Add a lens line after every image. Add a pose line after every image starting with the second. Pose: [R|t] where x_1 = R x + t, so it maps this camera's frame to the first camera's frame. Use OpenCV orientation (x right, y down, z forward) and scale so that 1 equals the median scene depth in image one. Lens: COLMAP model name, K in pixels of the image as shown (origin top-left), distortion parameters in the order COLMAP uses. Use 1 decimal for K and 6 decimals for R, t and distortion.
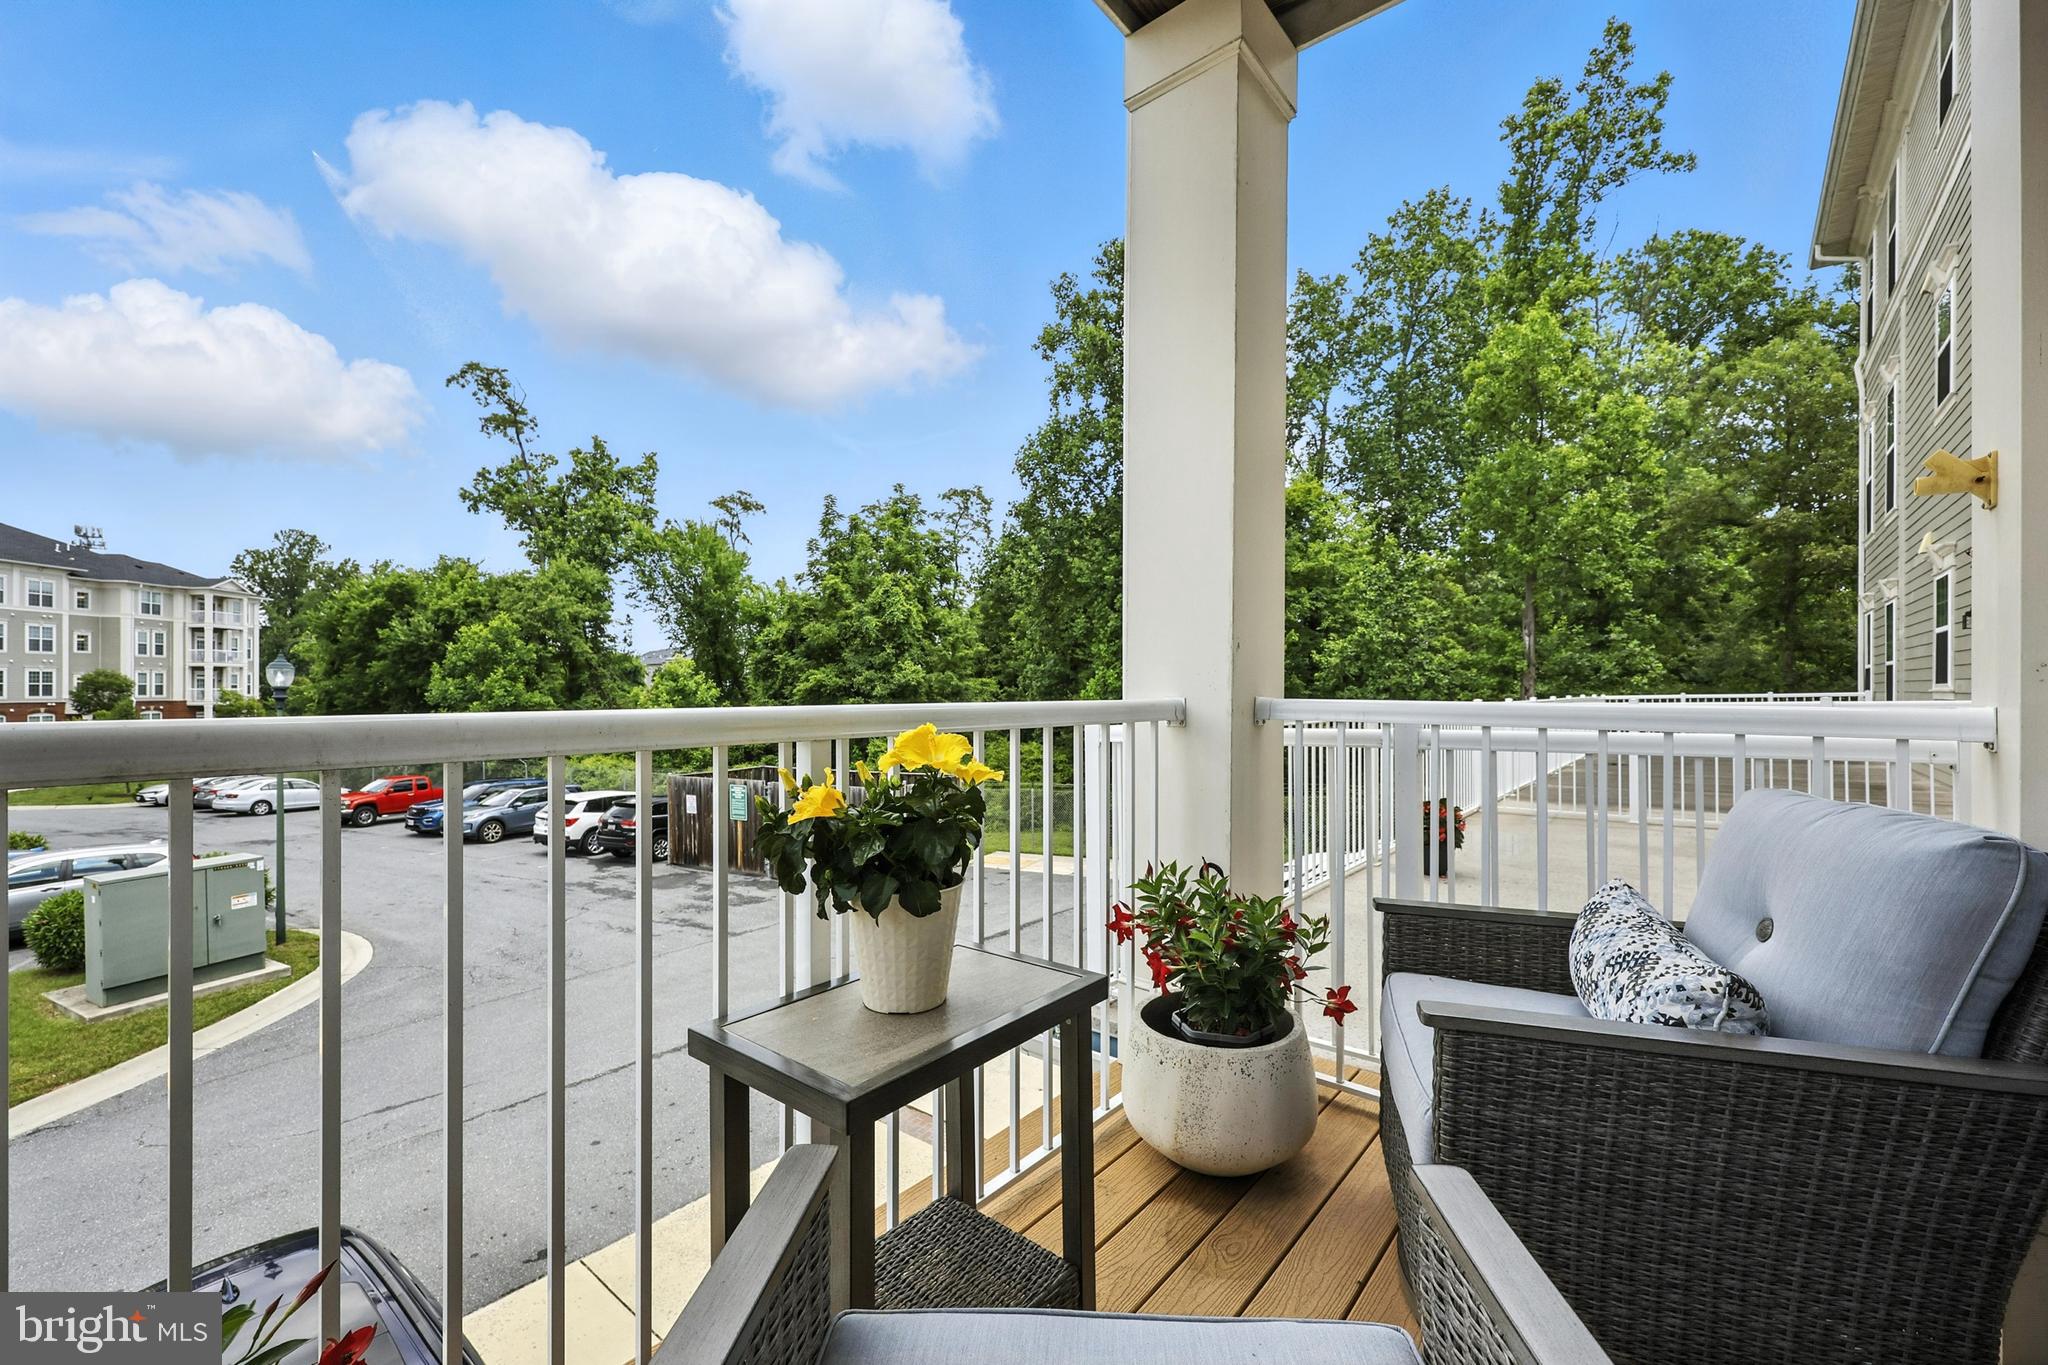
lens RADIAL K [[824.8, 0, 1029.8], [0, 824.8, 687.1], [0, 0, 1]] dist [-0.000411, 0.000093]
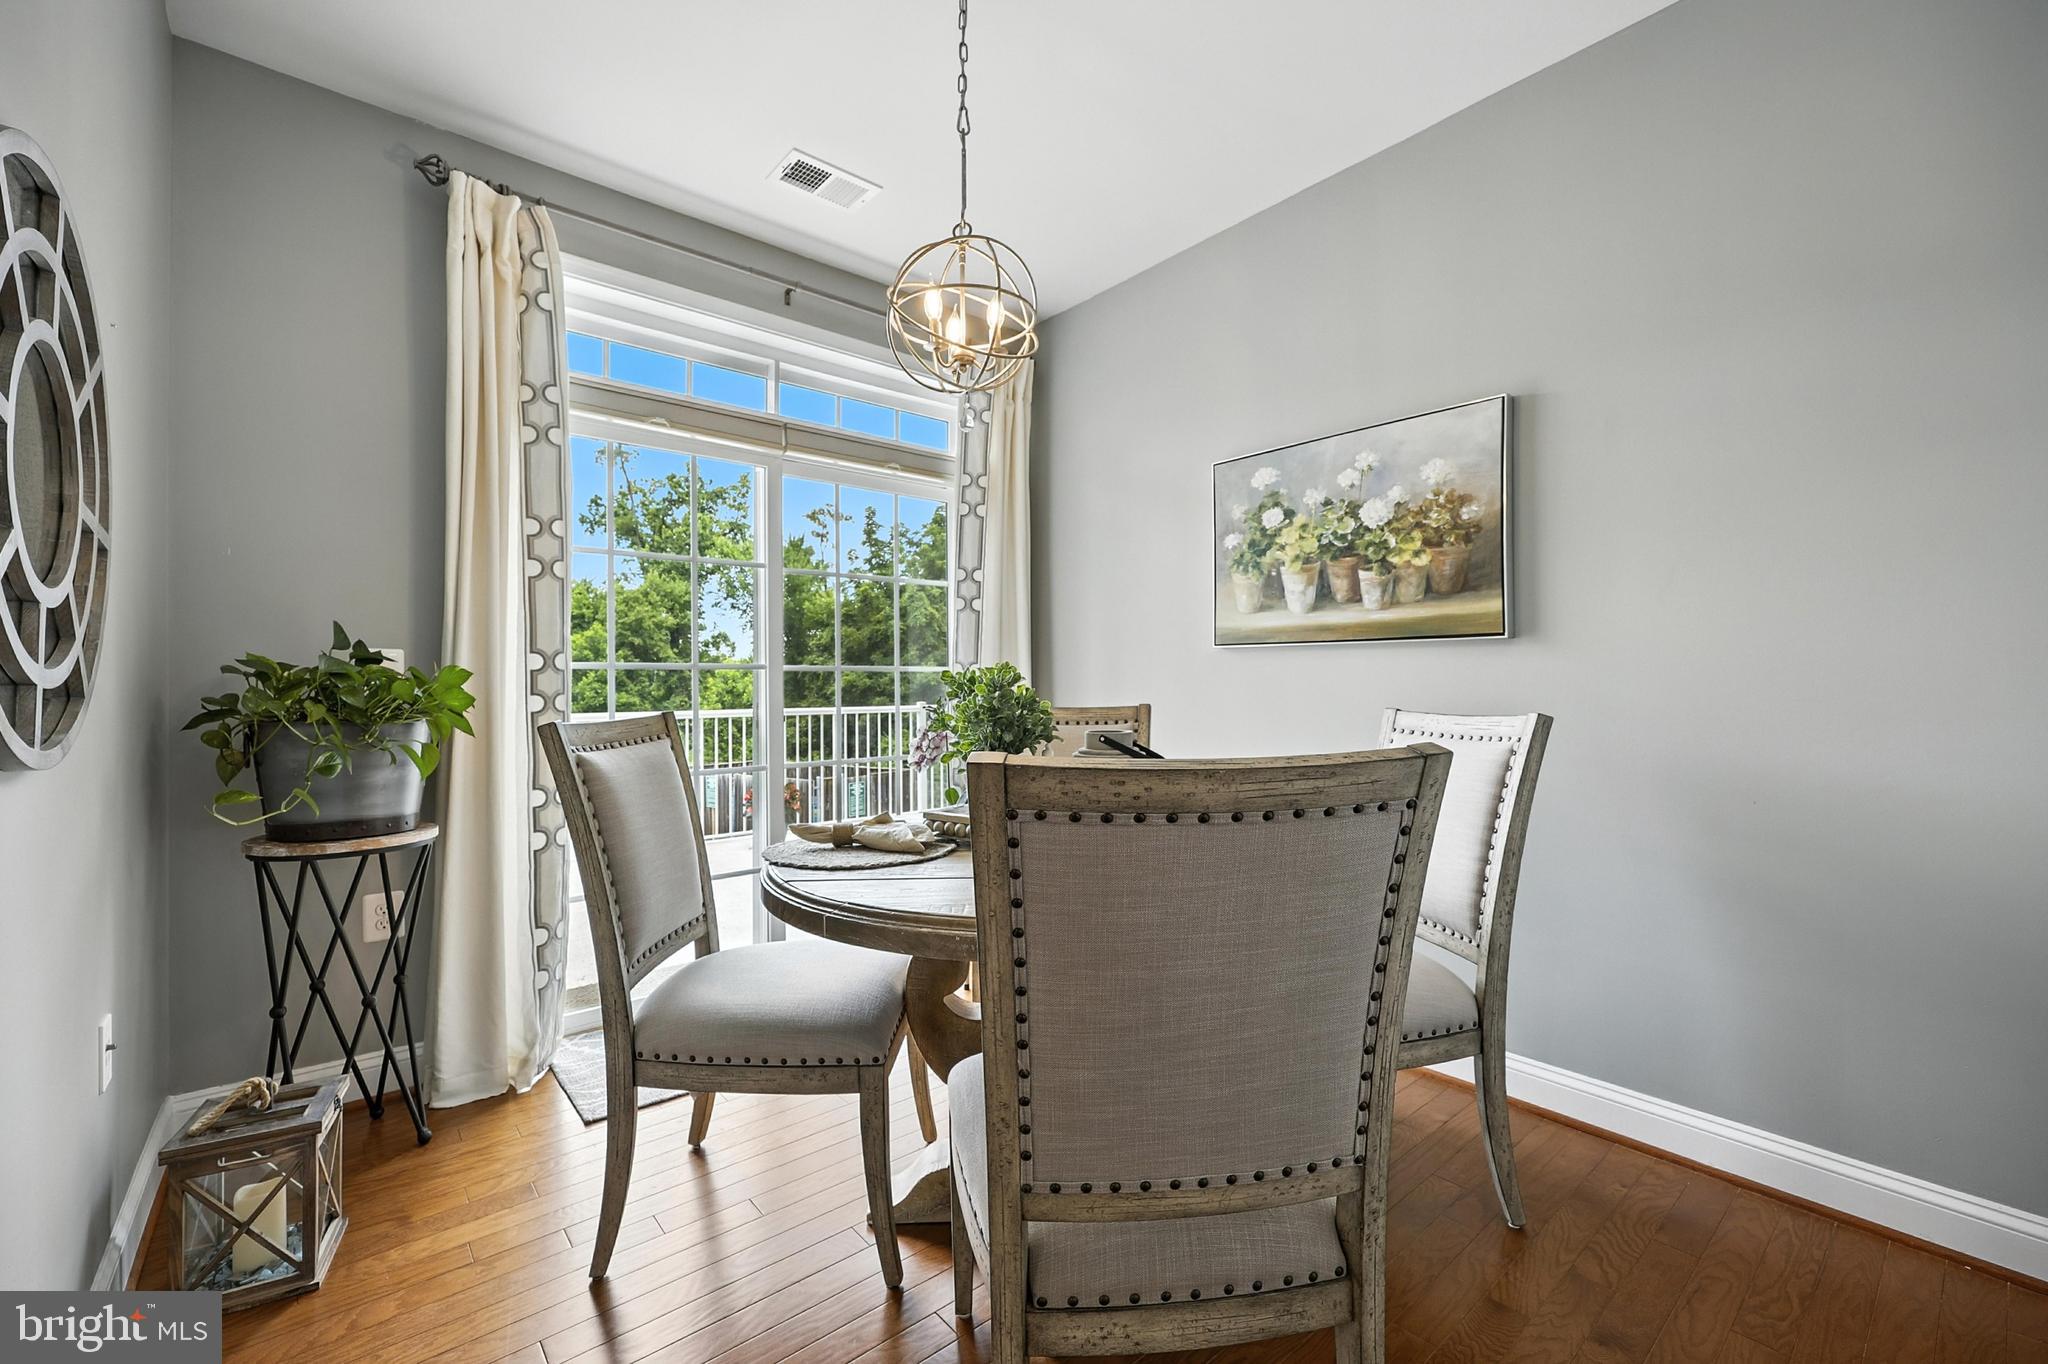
lens RADIAL K [[824.8, 0, 1029.8], [0, 824.8, 686.6], [0, 0, 1]] dist [-0.000411, 0.000093]
pose [[0.985200, -0.007351, -0.171254, 0.127746], [0.007669, 0.999970, 0.001195, -0.000314], [0.171240, -0.002491, 0.985226, -0.011595]]
